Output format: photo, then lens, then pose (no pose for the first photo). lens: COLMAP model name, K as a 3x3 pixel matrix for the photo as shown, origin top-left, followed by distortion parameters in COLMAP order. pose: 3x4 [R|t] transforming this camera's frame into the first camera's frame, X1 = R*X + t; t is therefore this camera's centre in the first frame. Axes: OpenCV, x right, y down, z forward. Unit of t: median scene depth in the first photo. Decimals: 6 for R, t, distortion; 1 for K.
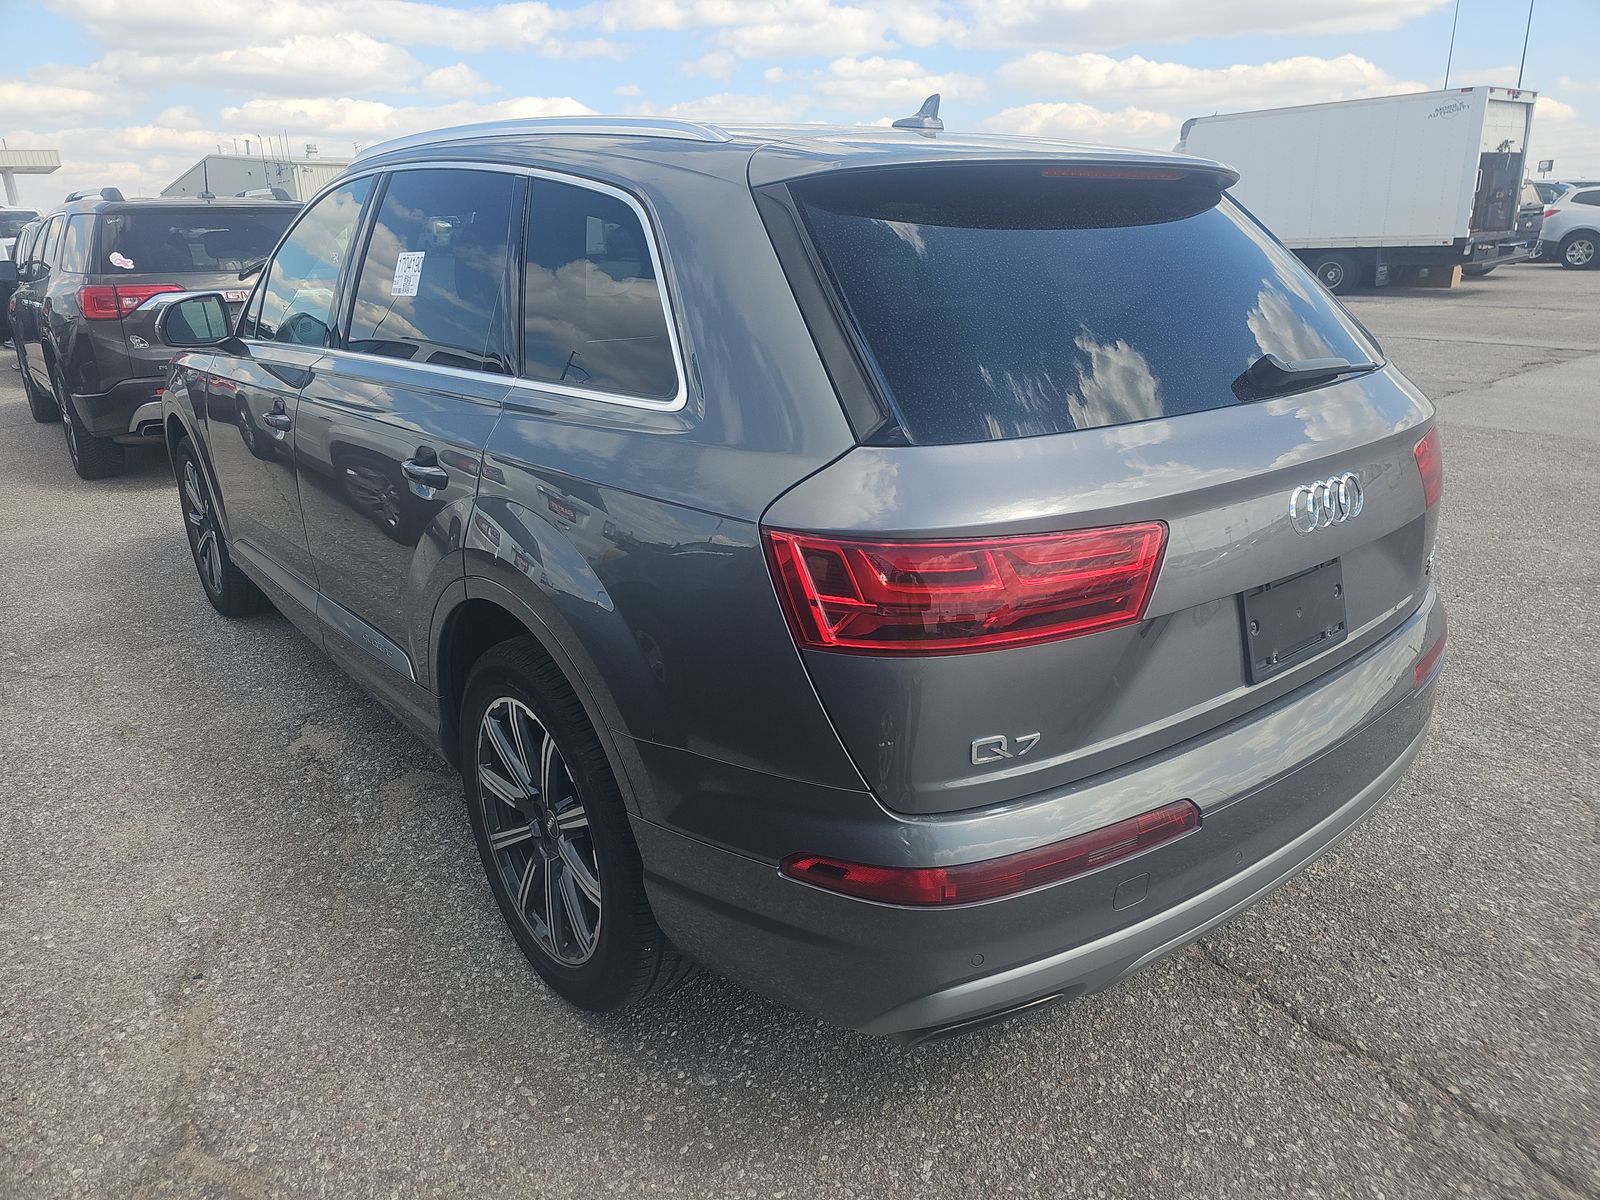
lens RADIAL K [[1070.2, 0, 790.2], [0, 1070.2, 573.7], [0, 0, 1]] dist [0.037107, -0.039815]
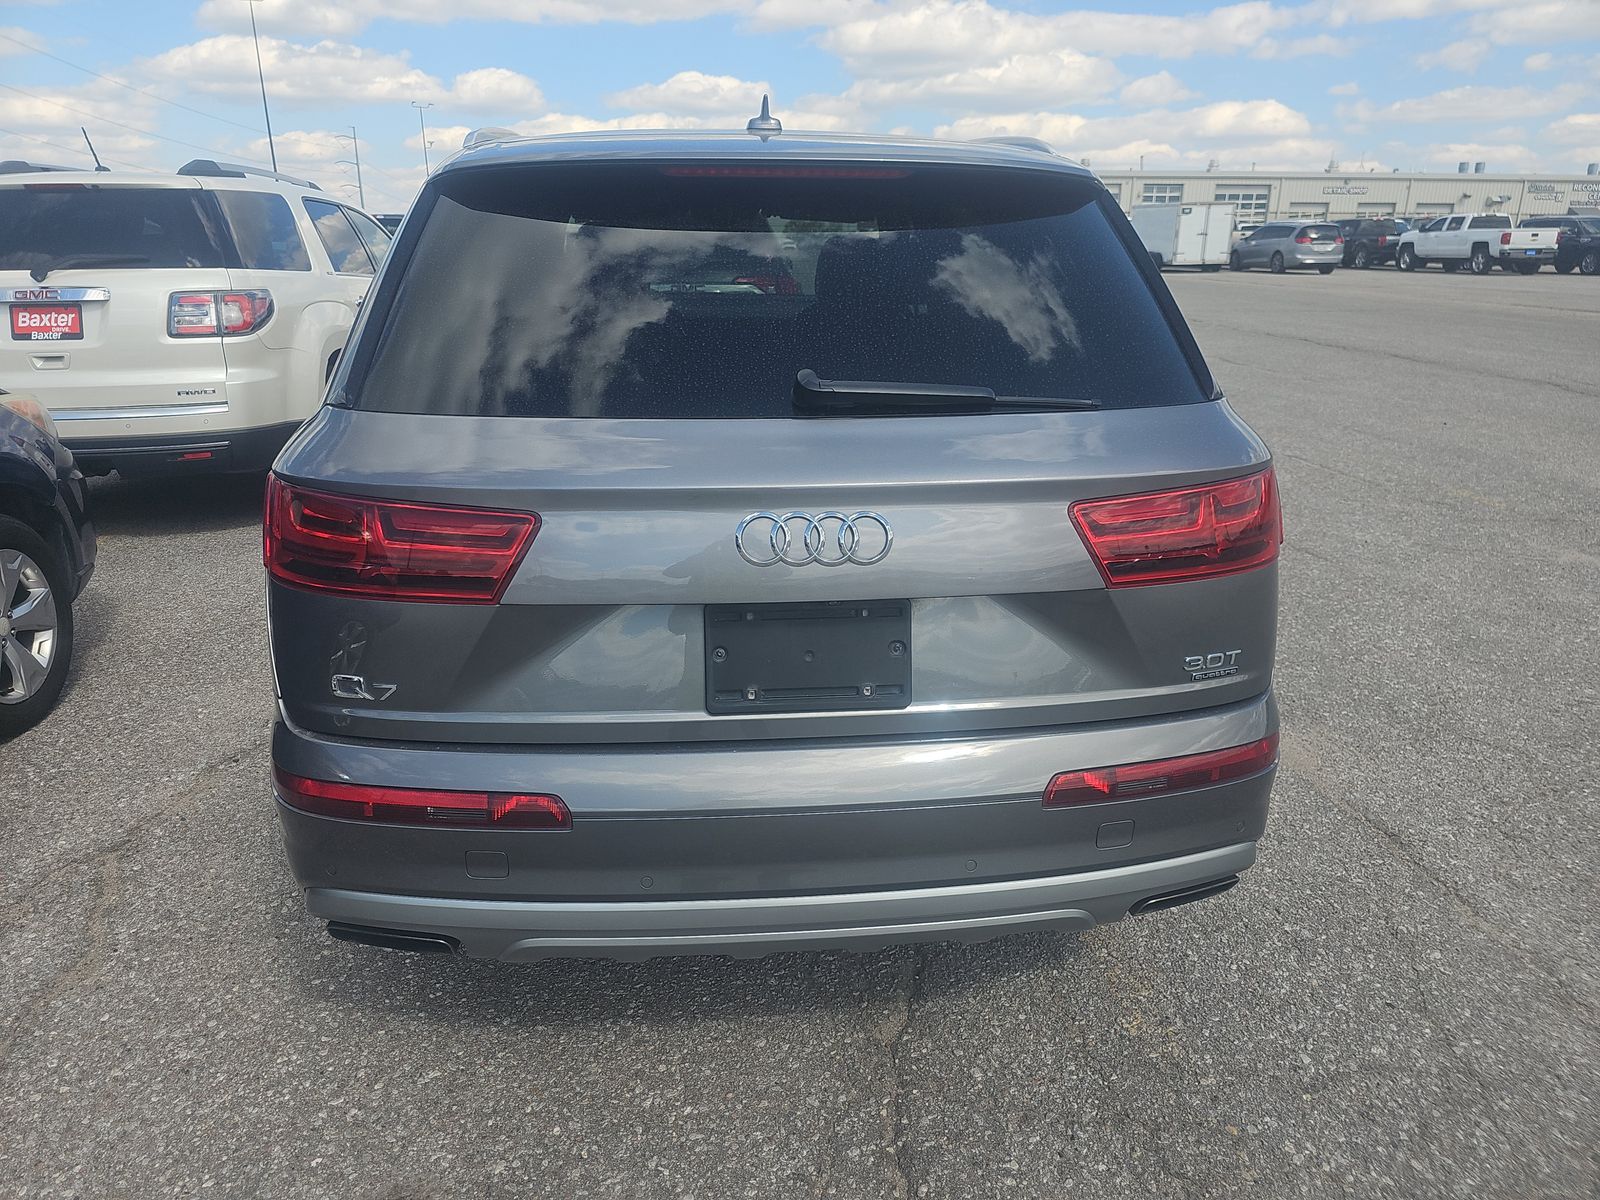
lens RADIAL K [[1070.2, 0, 790.2], [0, 1070.2, 573.7], [0, 0, 1]] dist [0.037107, -0.039815]
pose [[0.835825, 0.179995, -0.518651, 0.870143], [-0.183770, 0.981956, 0.044631, -0.069749], [0.517326, 0.058008, 0.853820, 0.201107]]
